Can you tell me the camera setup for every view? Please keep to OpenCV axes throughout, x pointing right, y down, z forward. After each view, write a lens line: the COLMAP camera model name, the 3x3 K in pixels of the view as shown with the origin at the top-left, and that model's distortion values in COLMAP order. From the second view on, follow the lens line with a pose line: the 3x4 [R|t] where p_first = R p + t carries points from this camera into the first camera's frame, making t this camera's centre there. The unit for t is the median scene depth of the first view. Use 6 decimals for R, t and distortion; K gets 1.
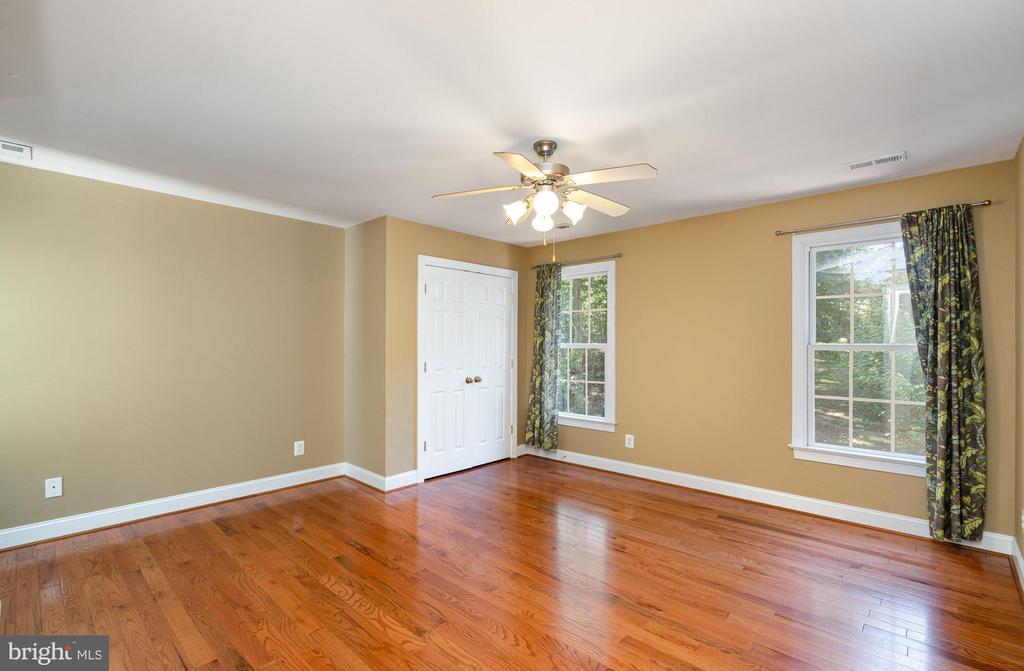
lens RADIAL K [[464.7, 0, 508.3], [0, 464.7, 341.6], [0, 0, 1]] dist [-0.001846, 0.000091]
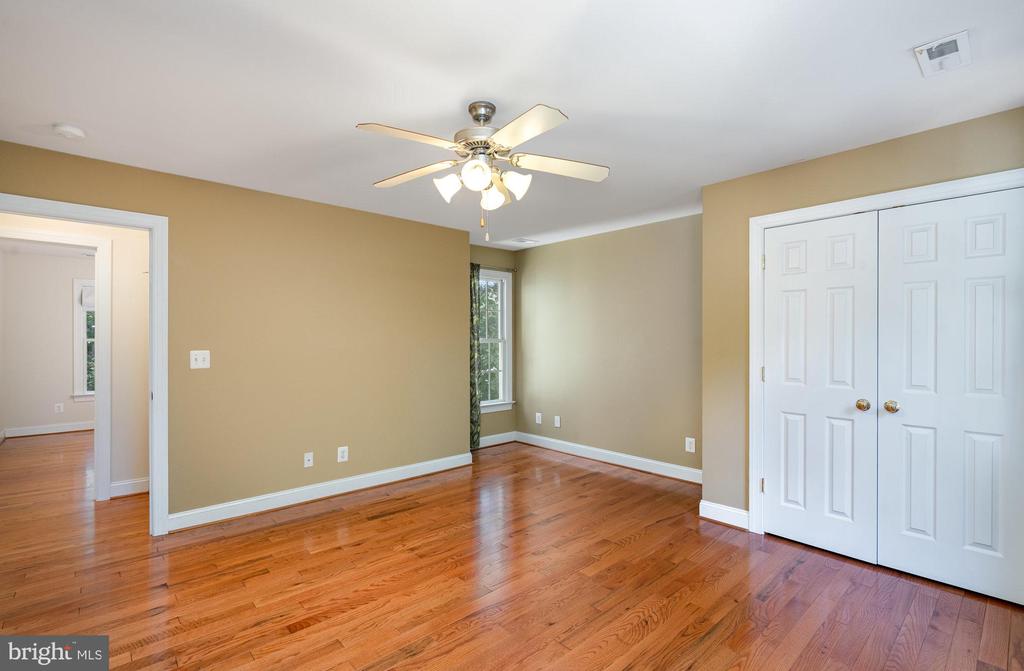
lens RADIAL K [[464.7, 0, 508.3], [0, 464.7, 341.6], [0, 0, 1]] dist [-0.001846, 0.000091]
pose [[-0.082321, 0.004590, -0.996595, 0.659379], [0.004781, 0.999980, 0.004211, 0.001574], [0.996594, -0.004418, -0.082341, 0.795307]]
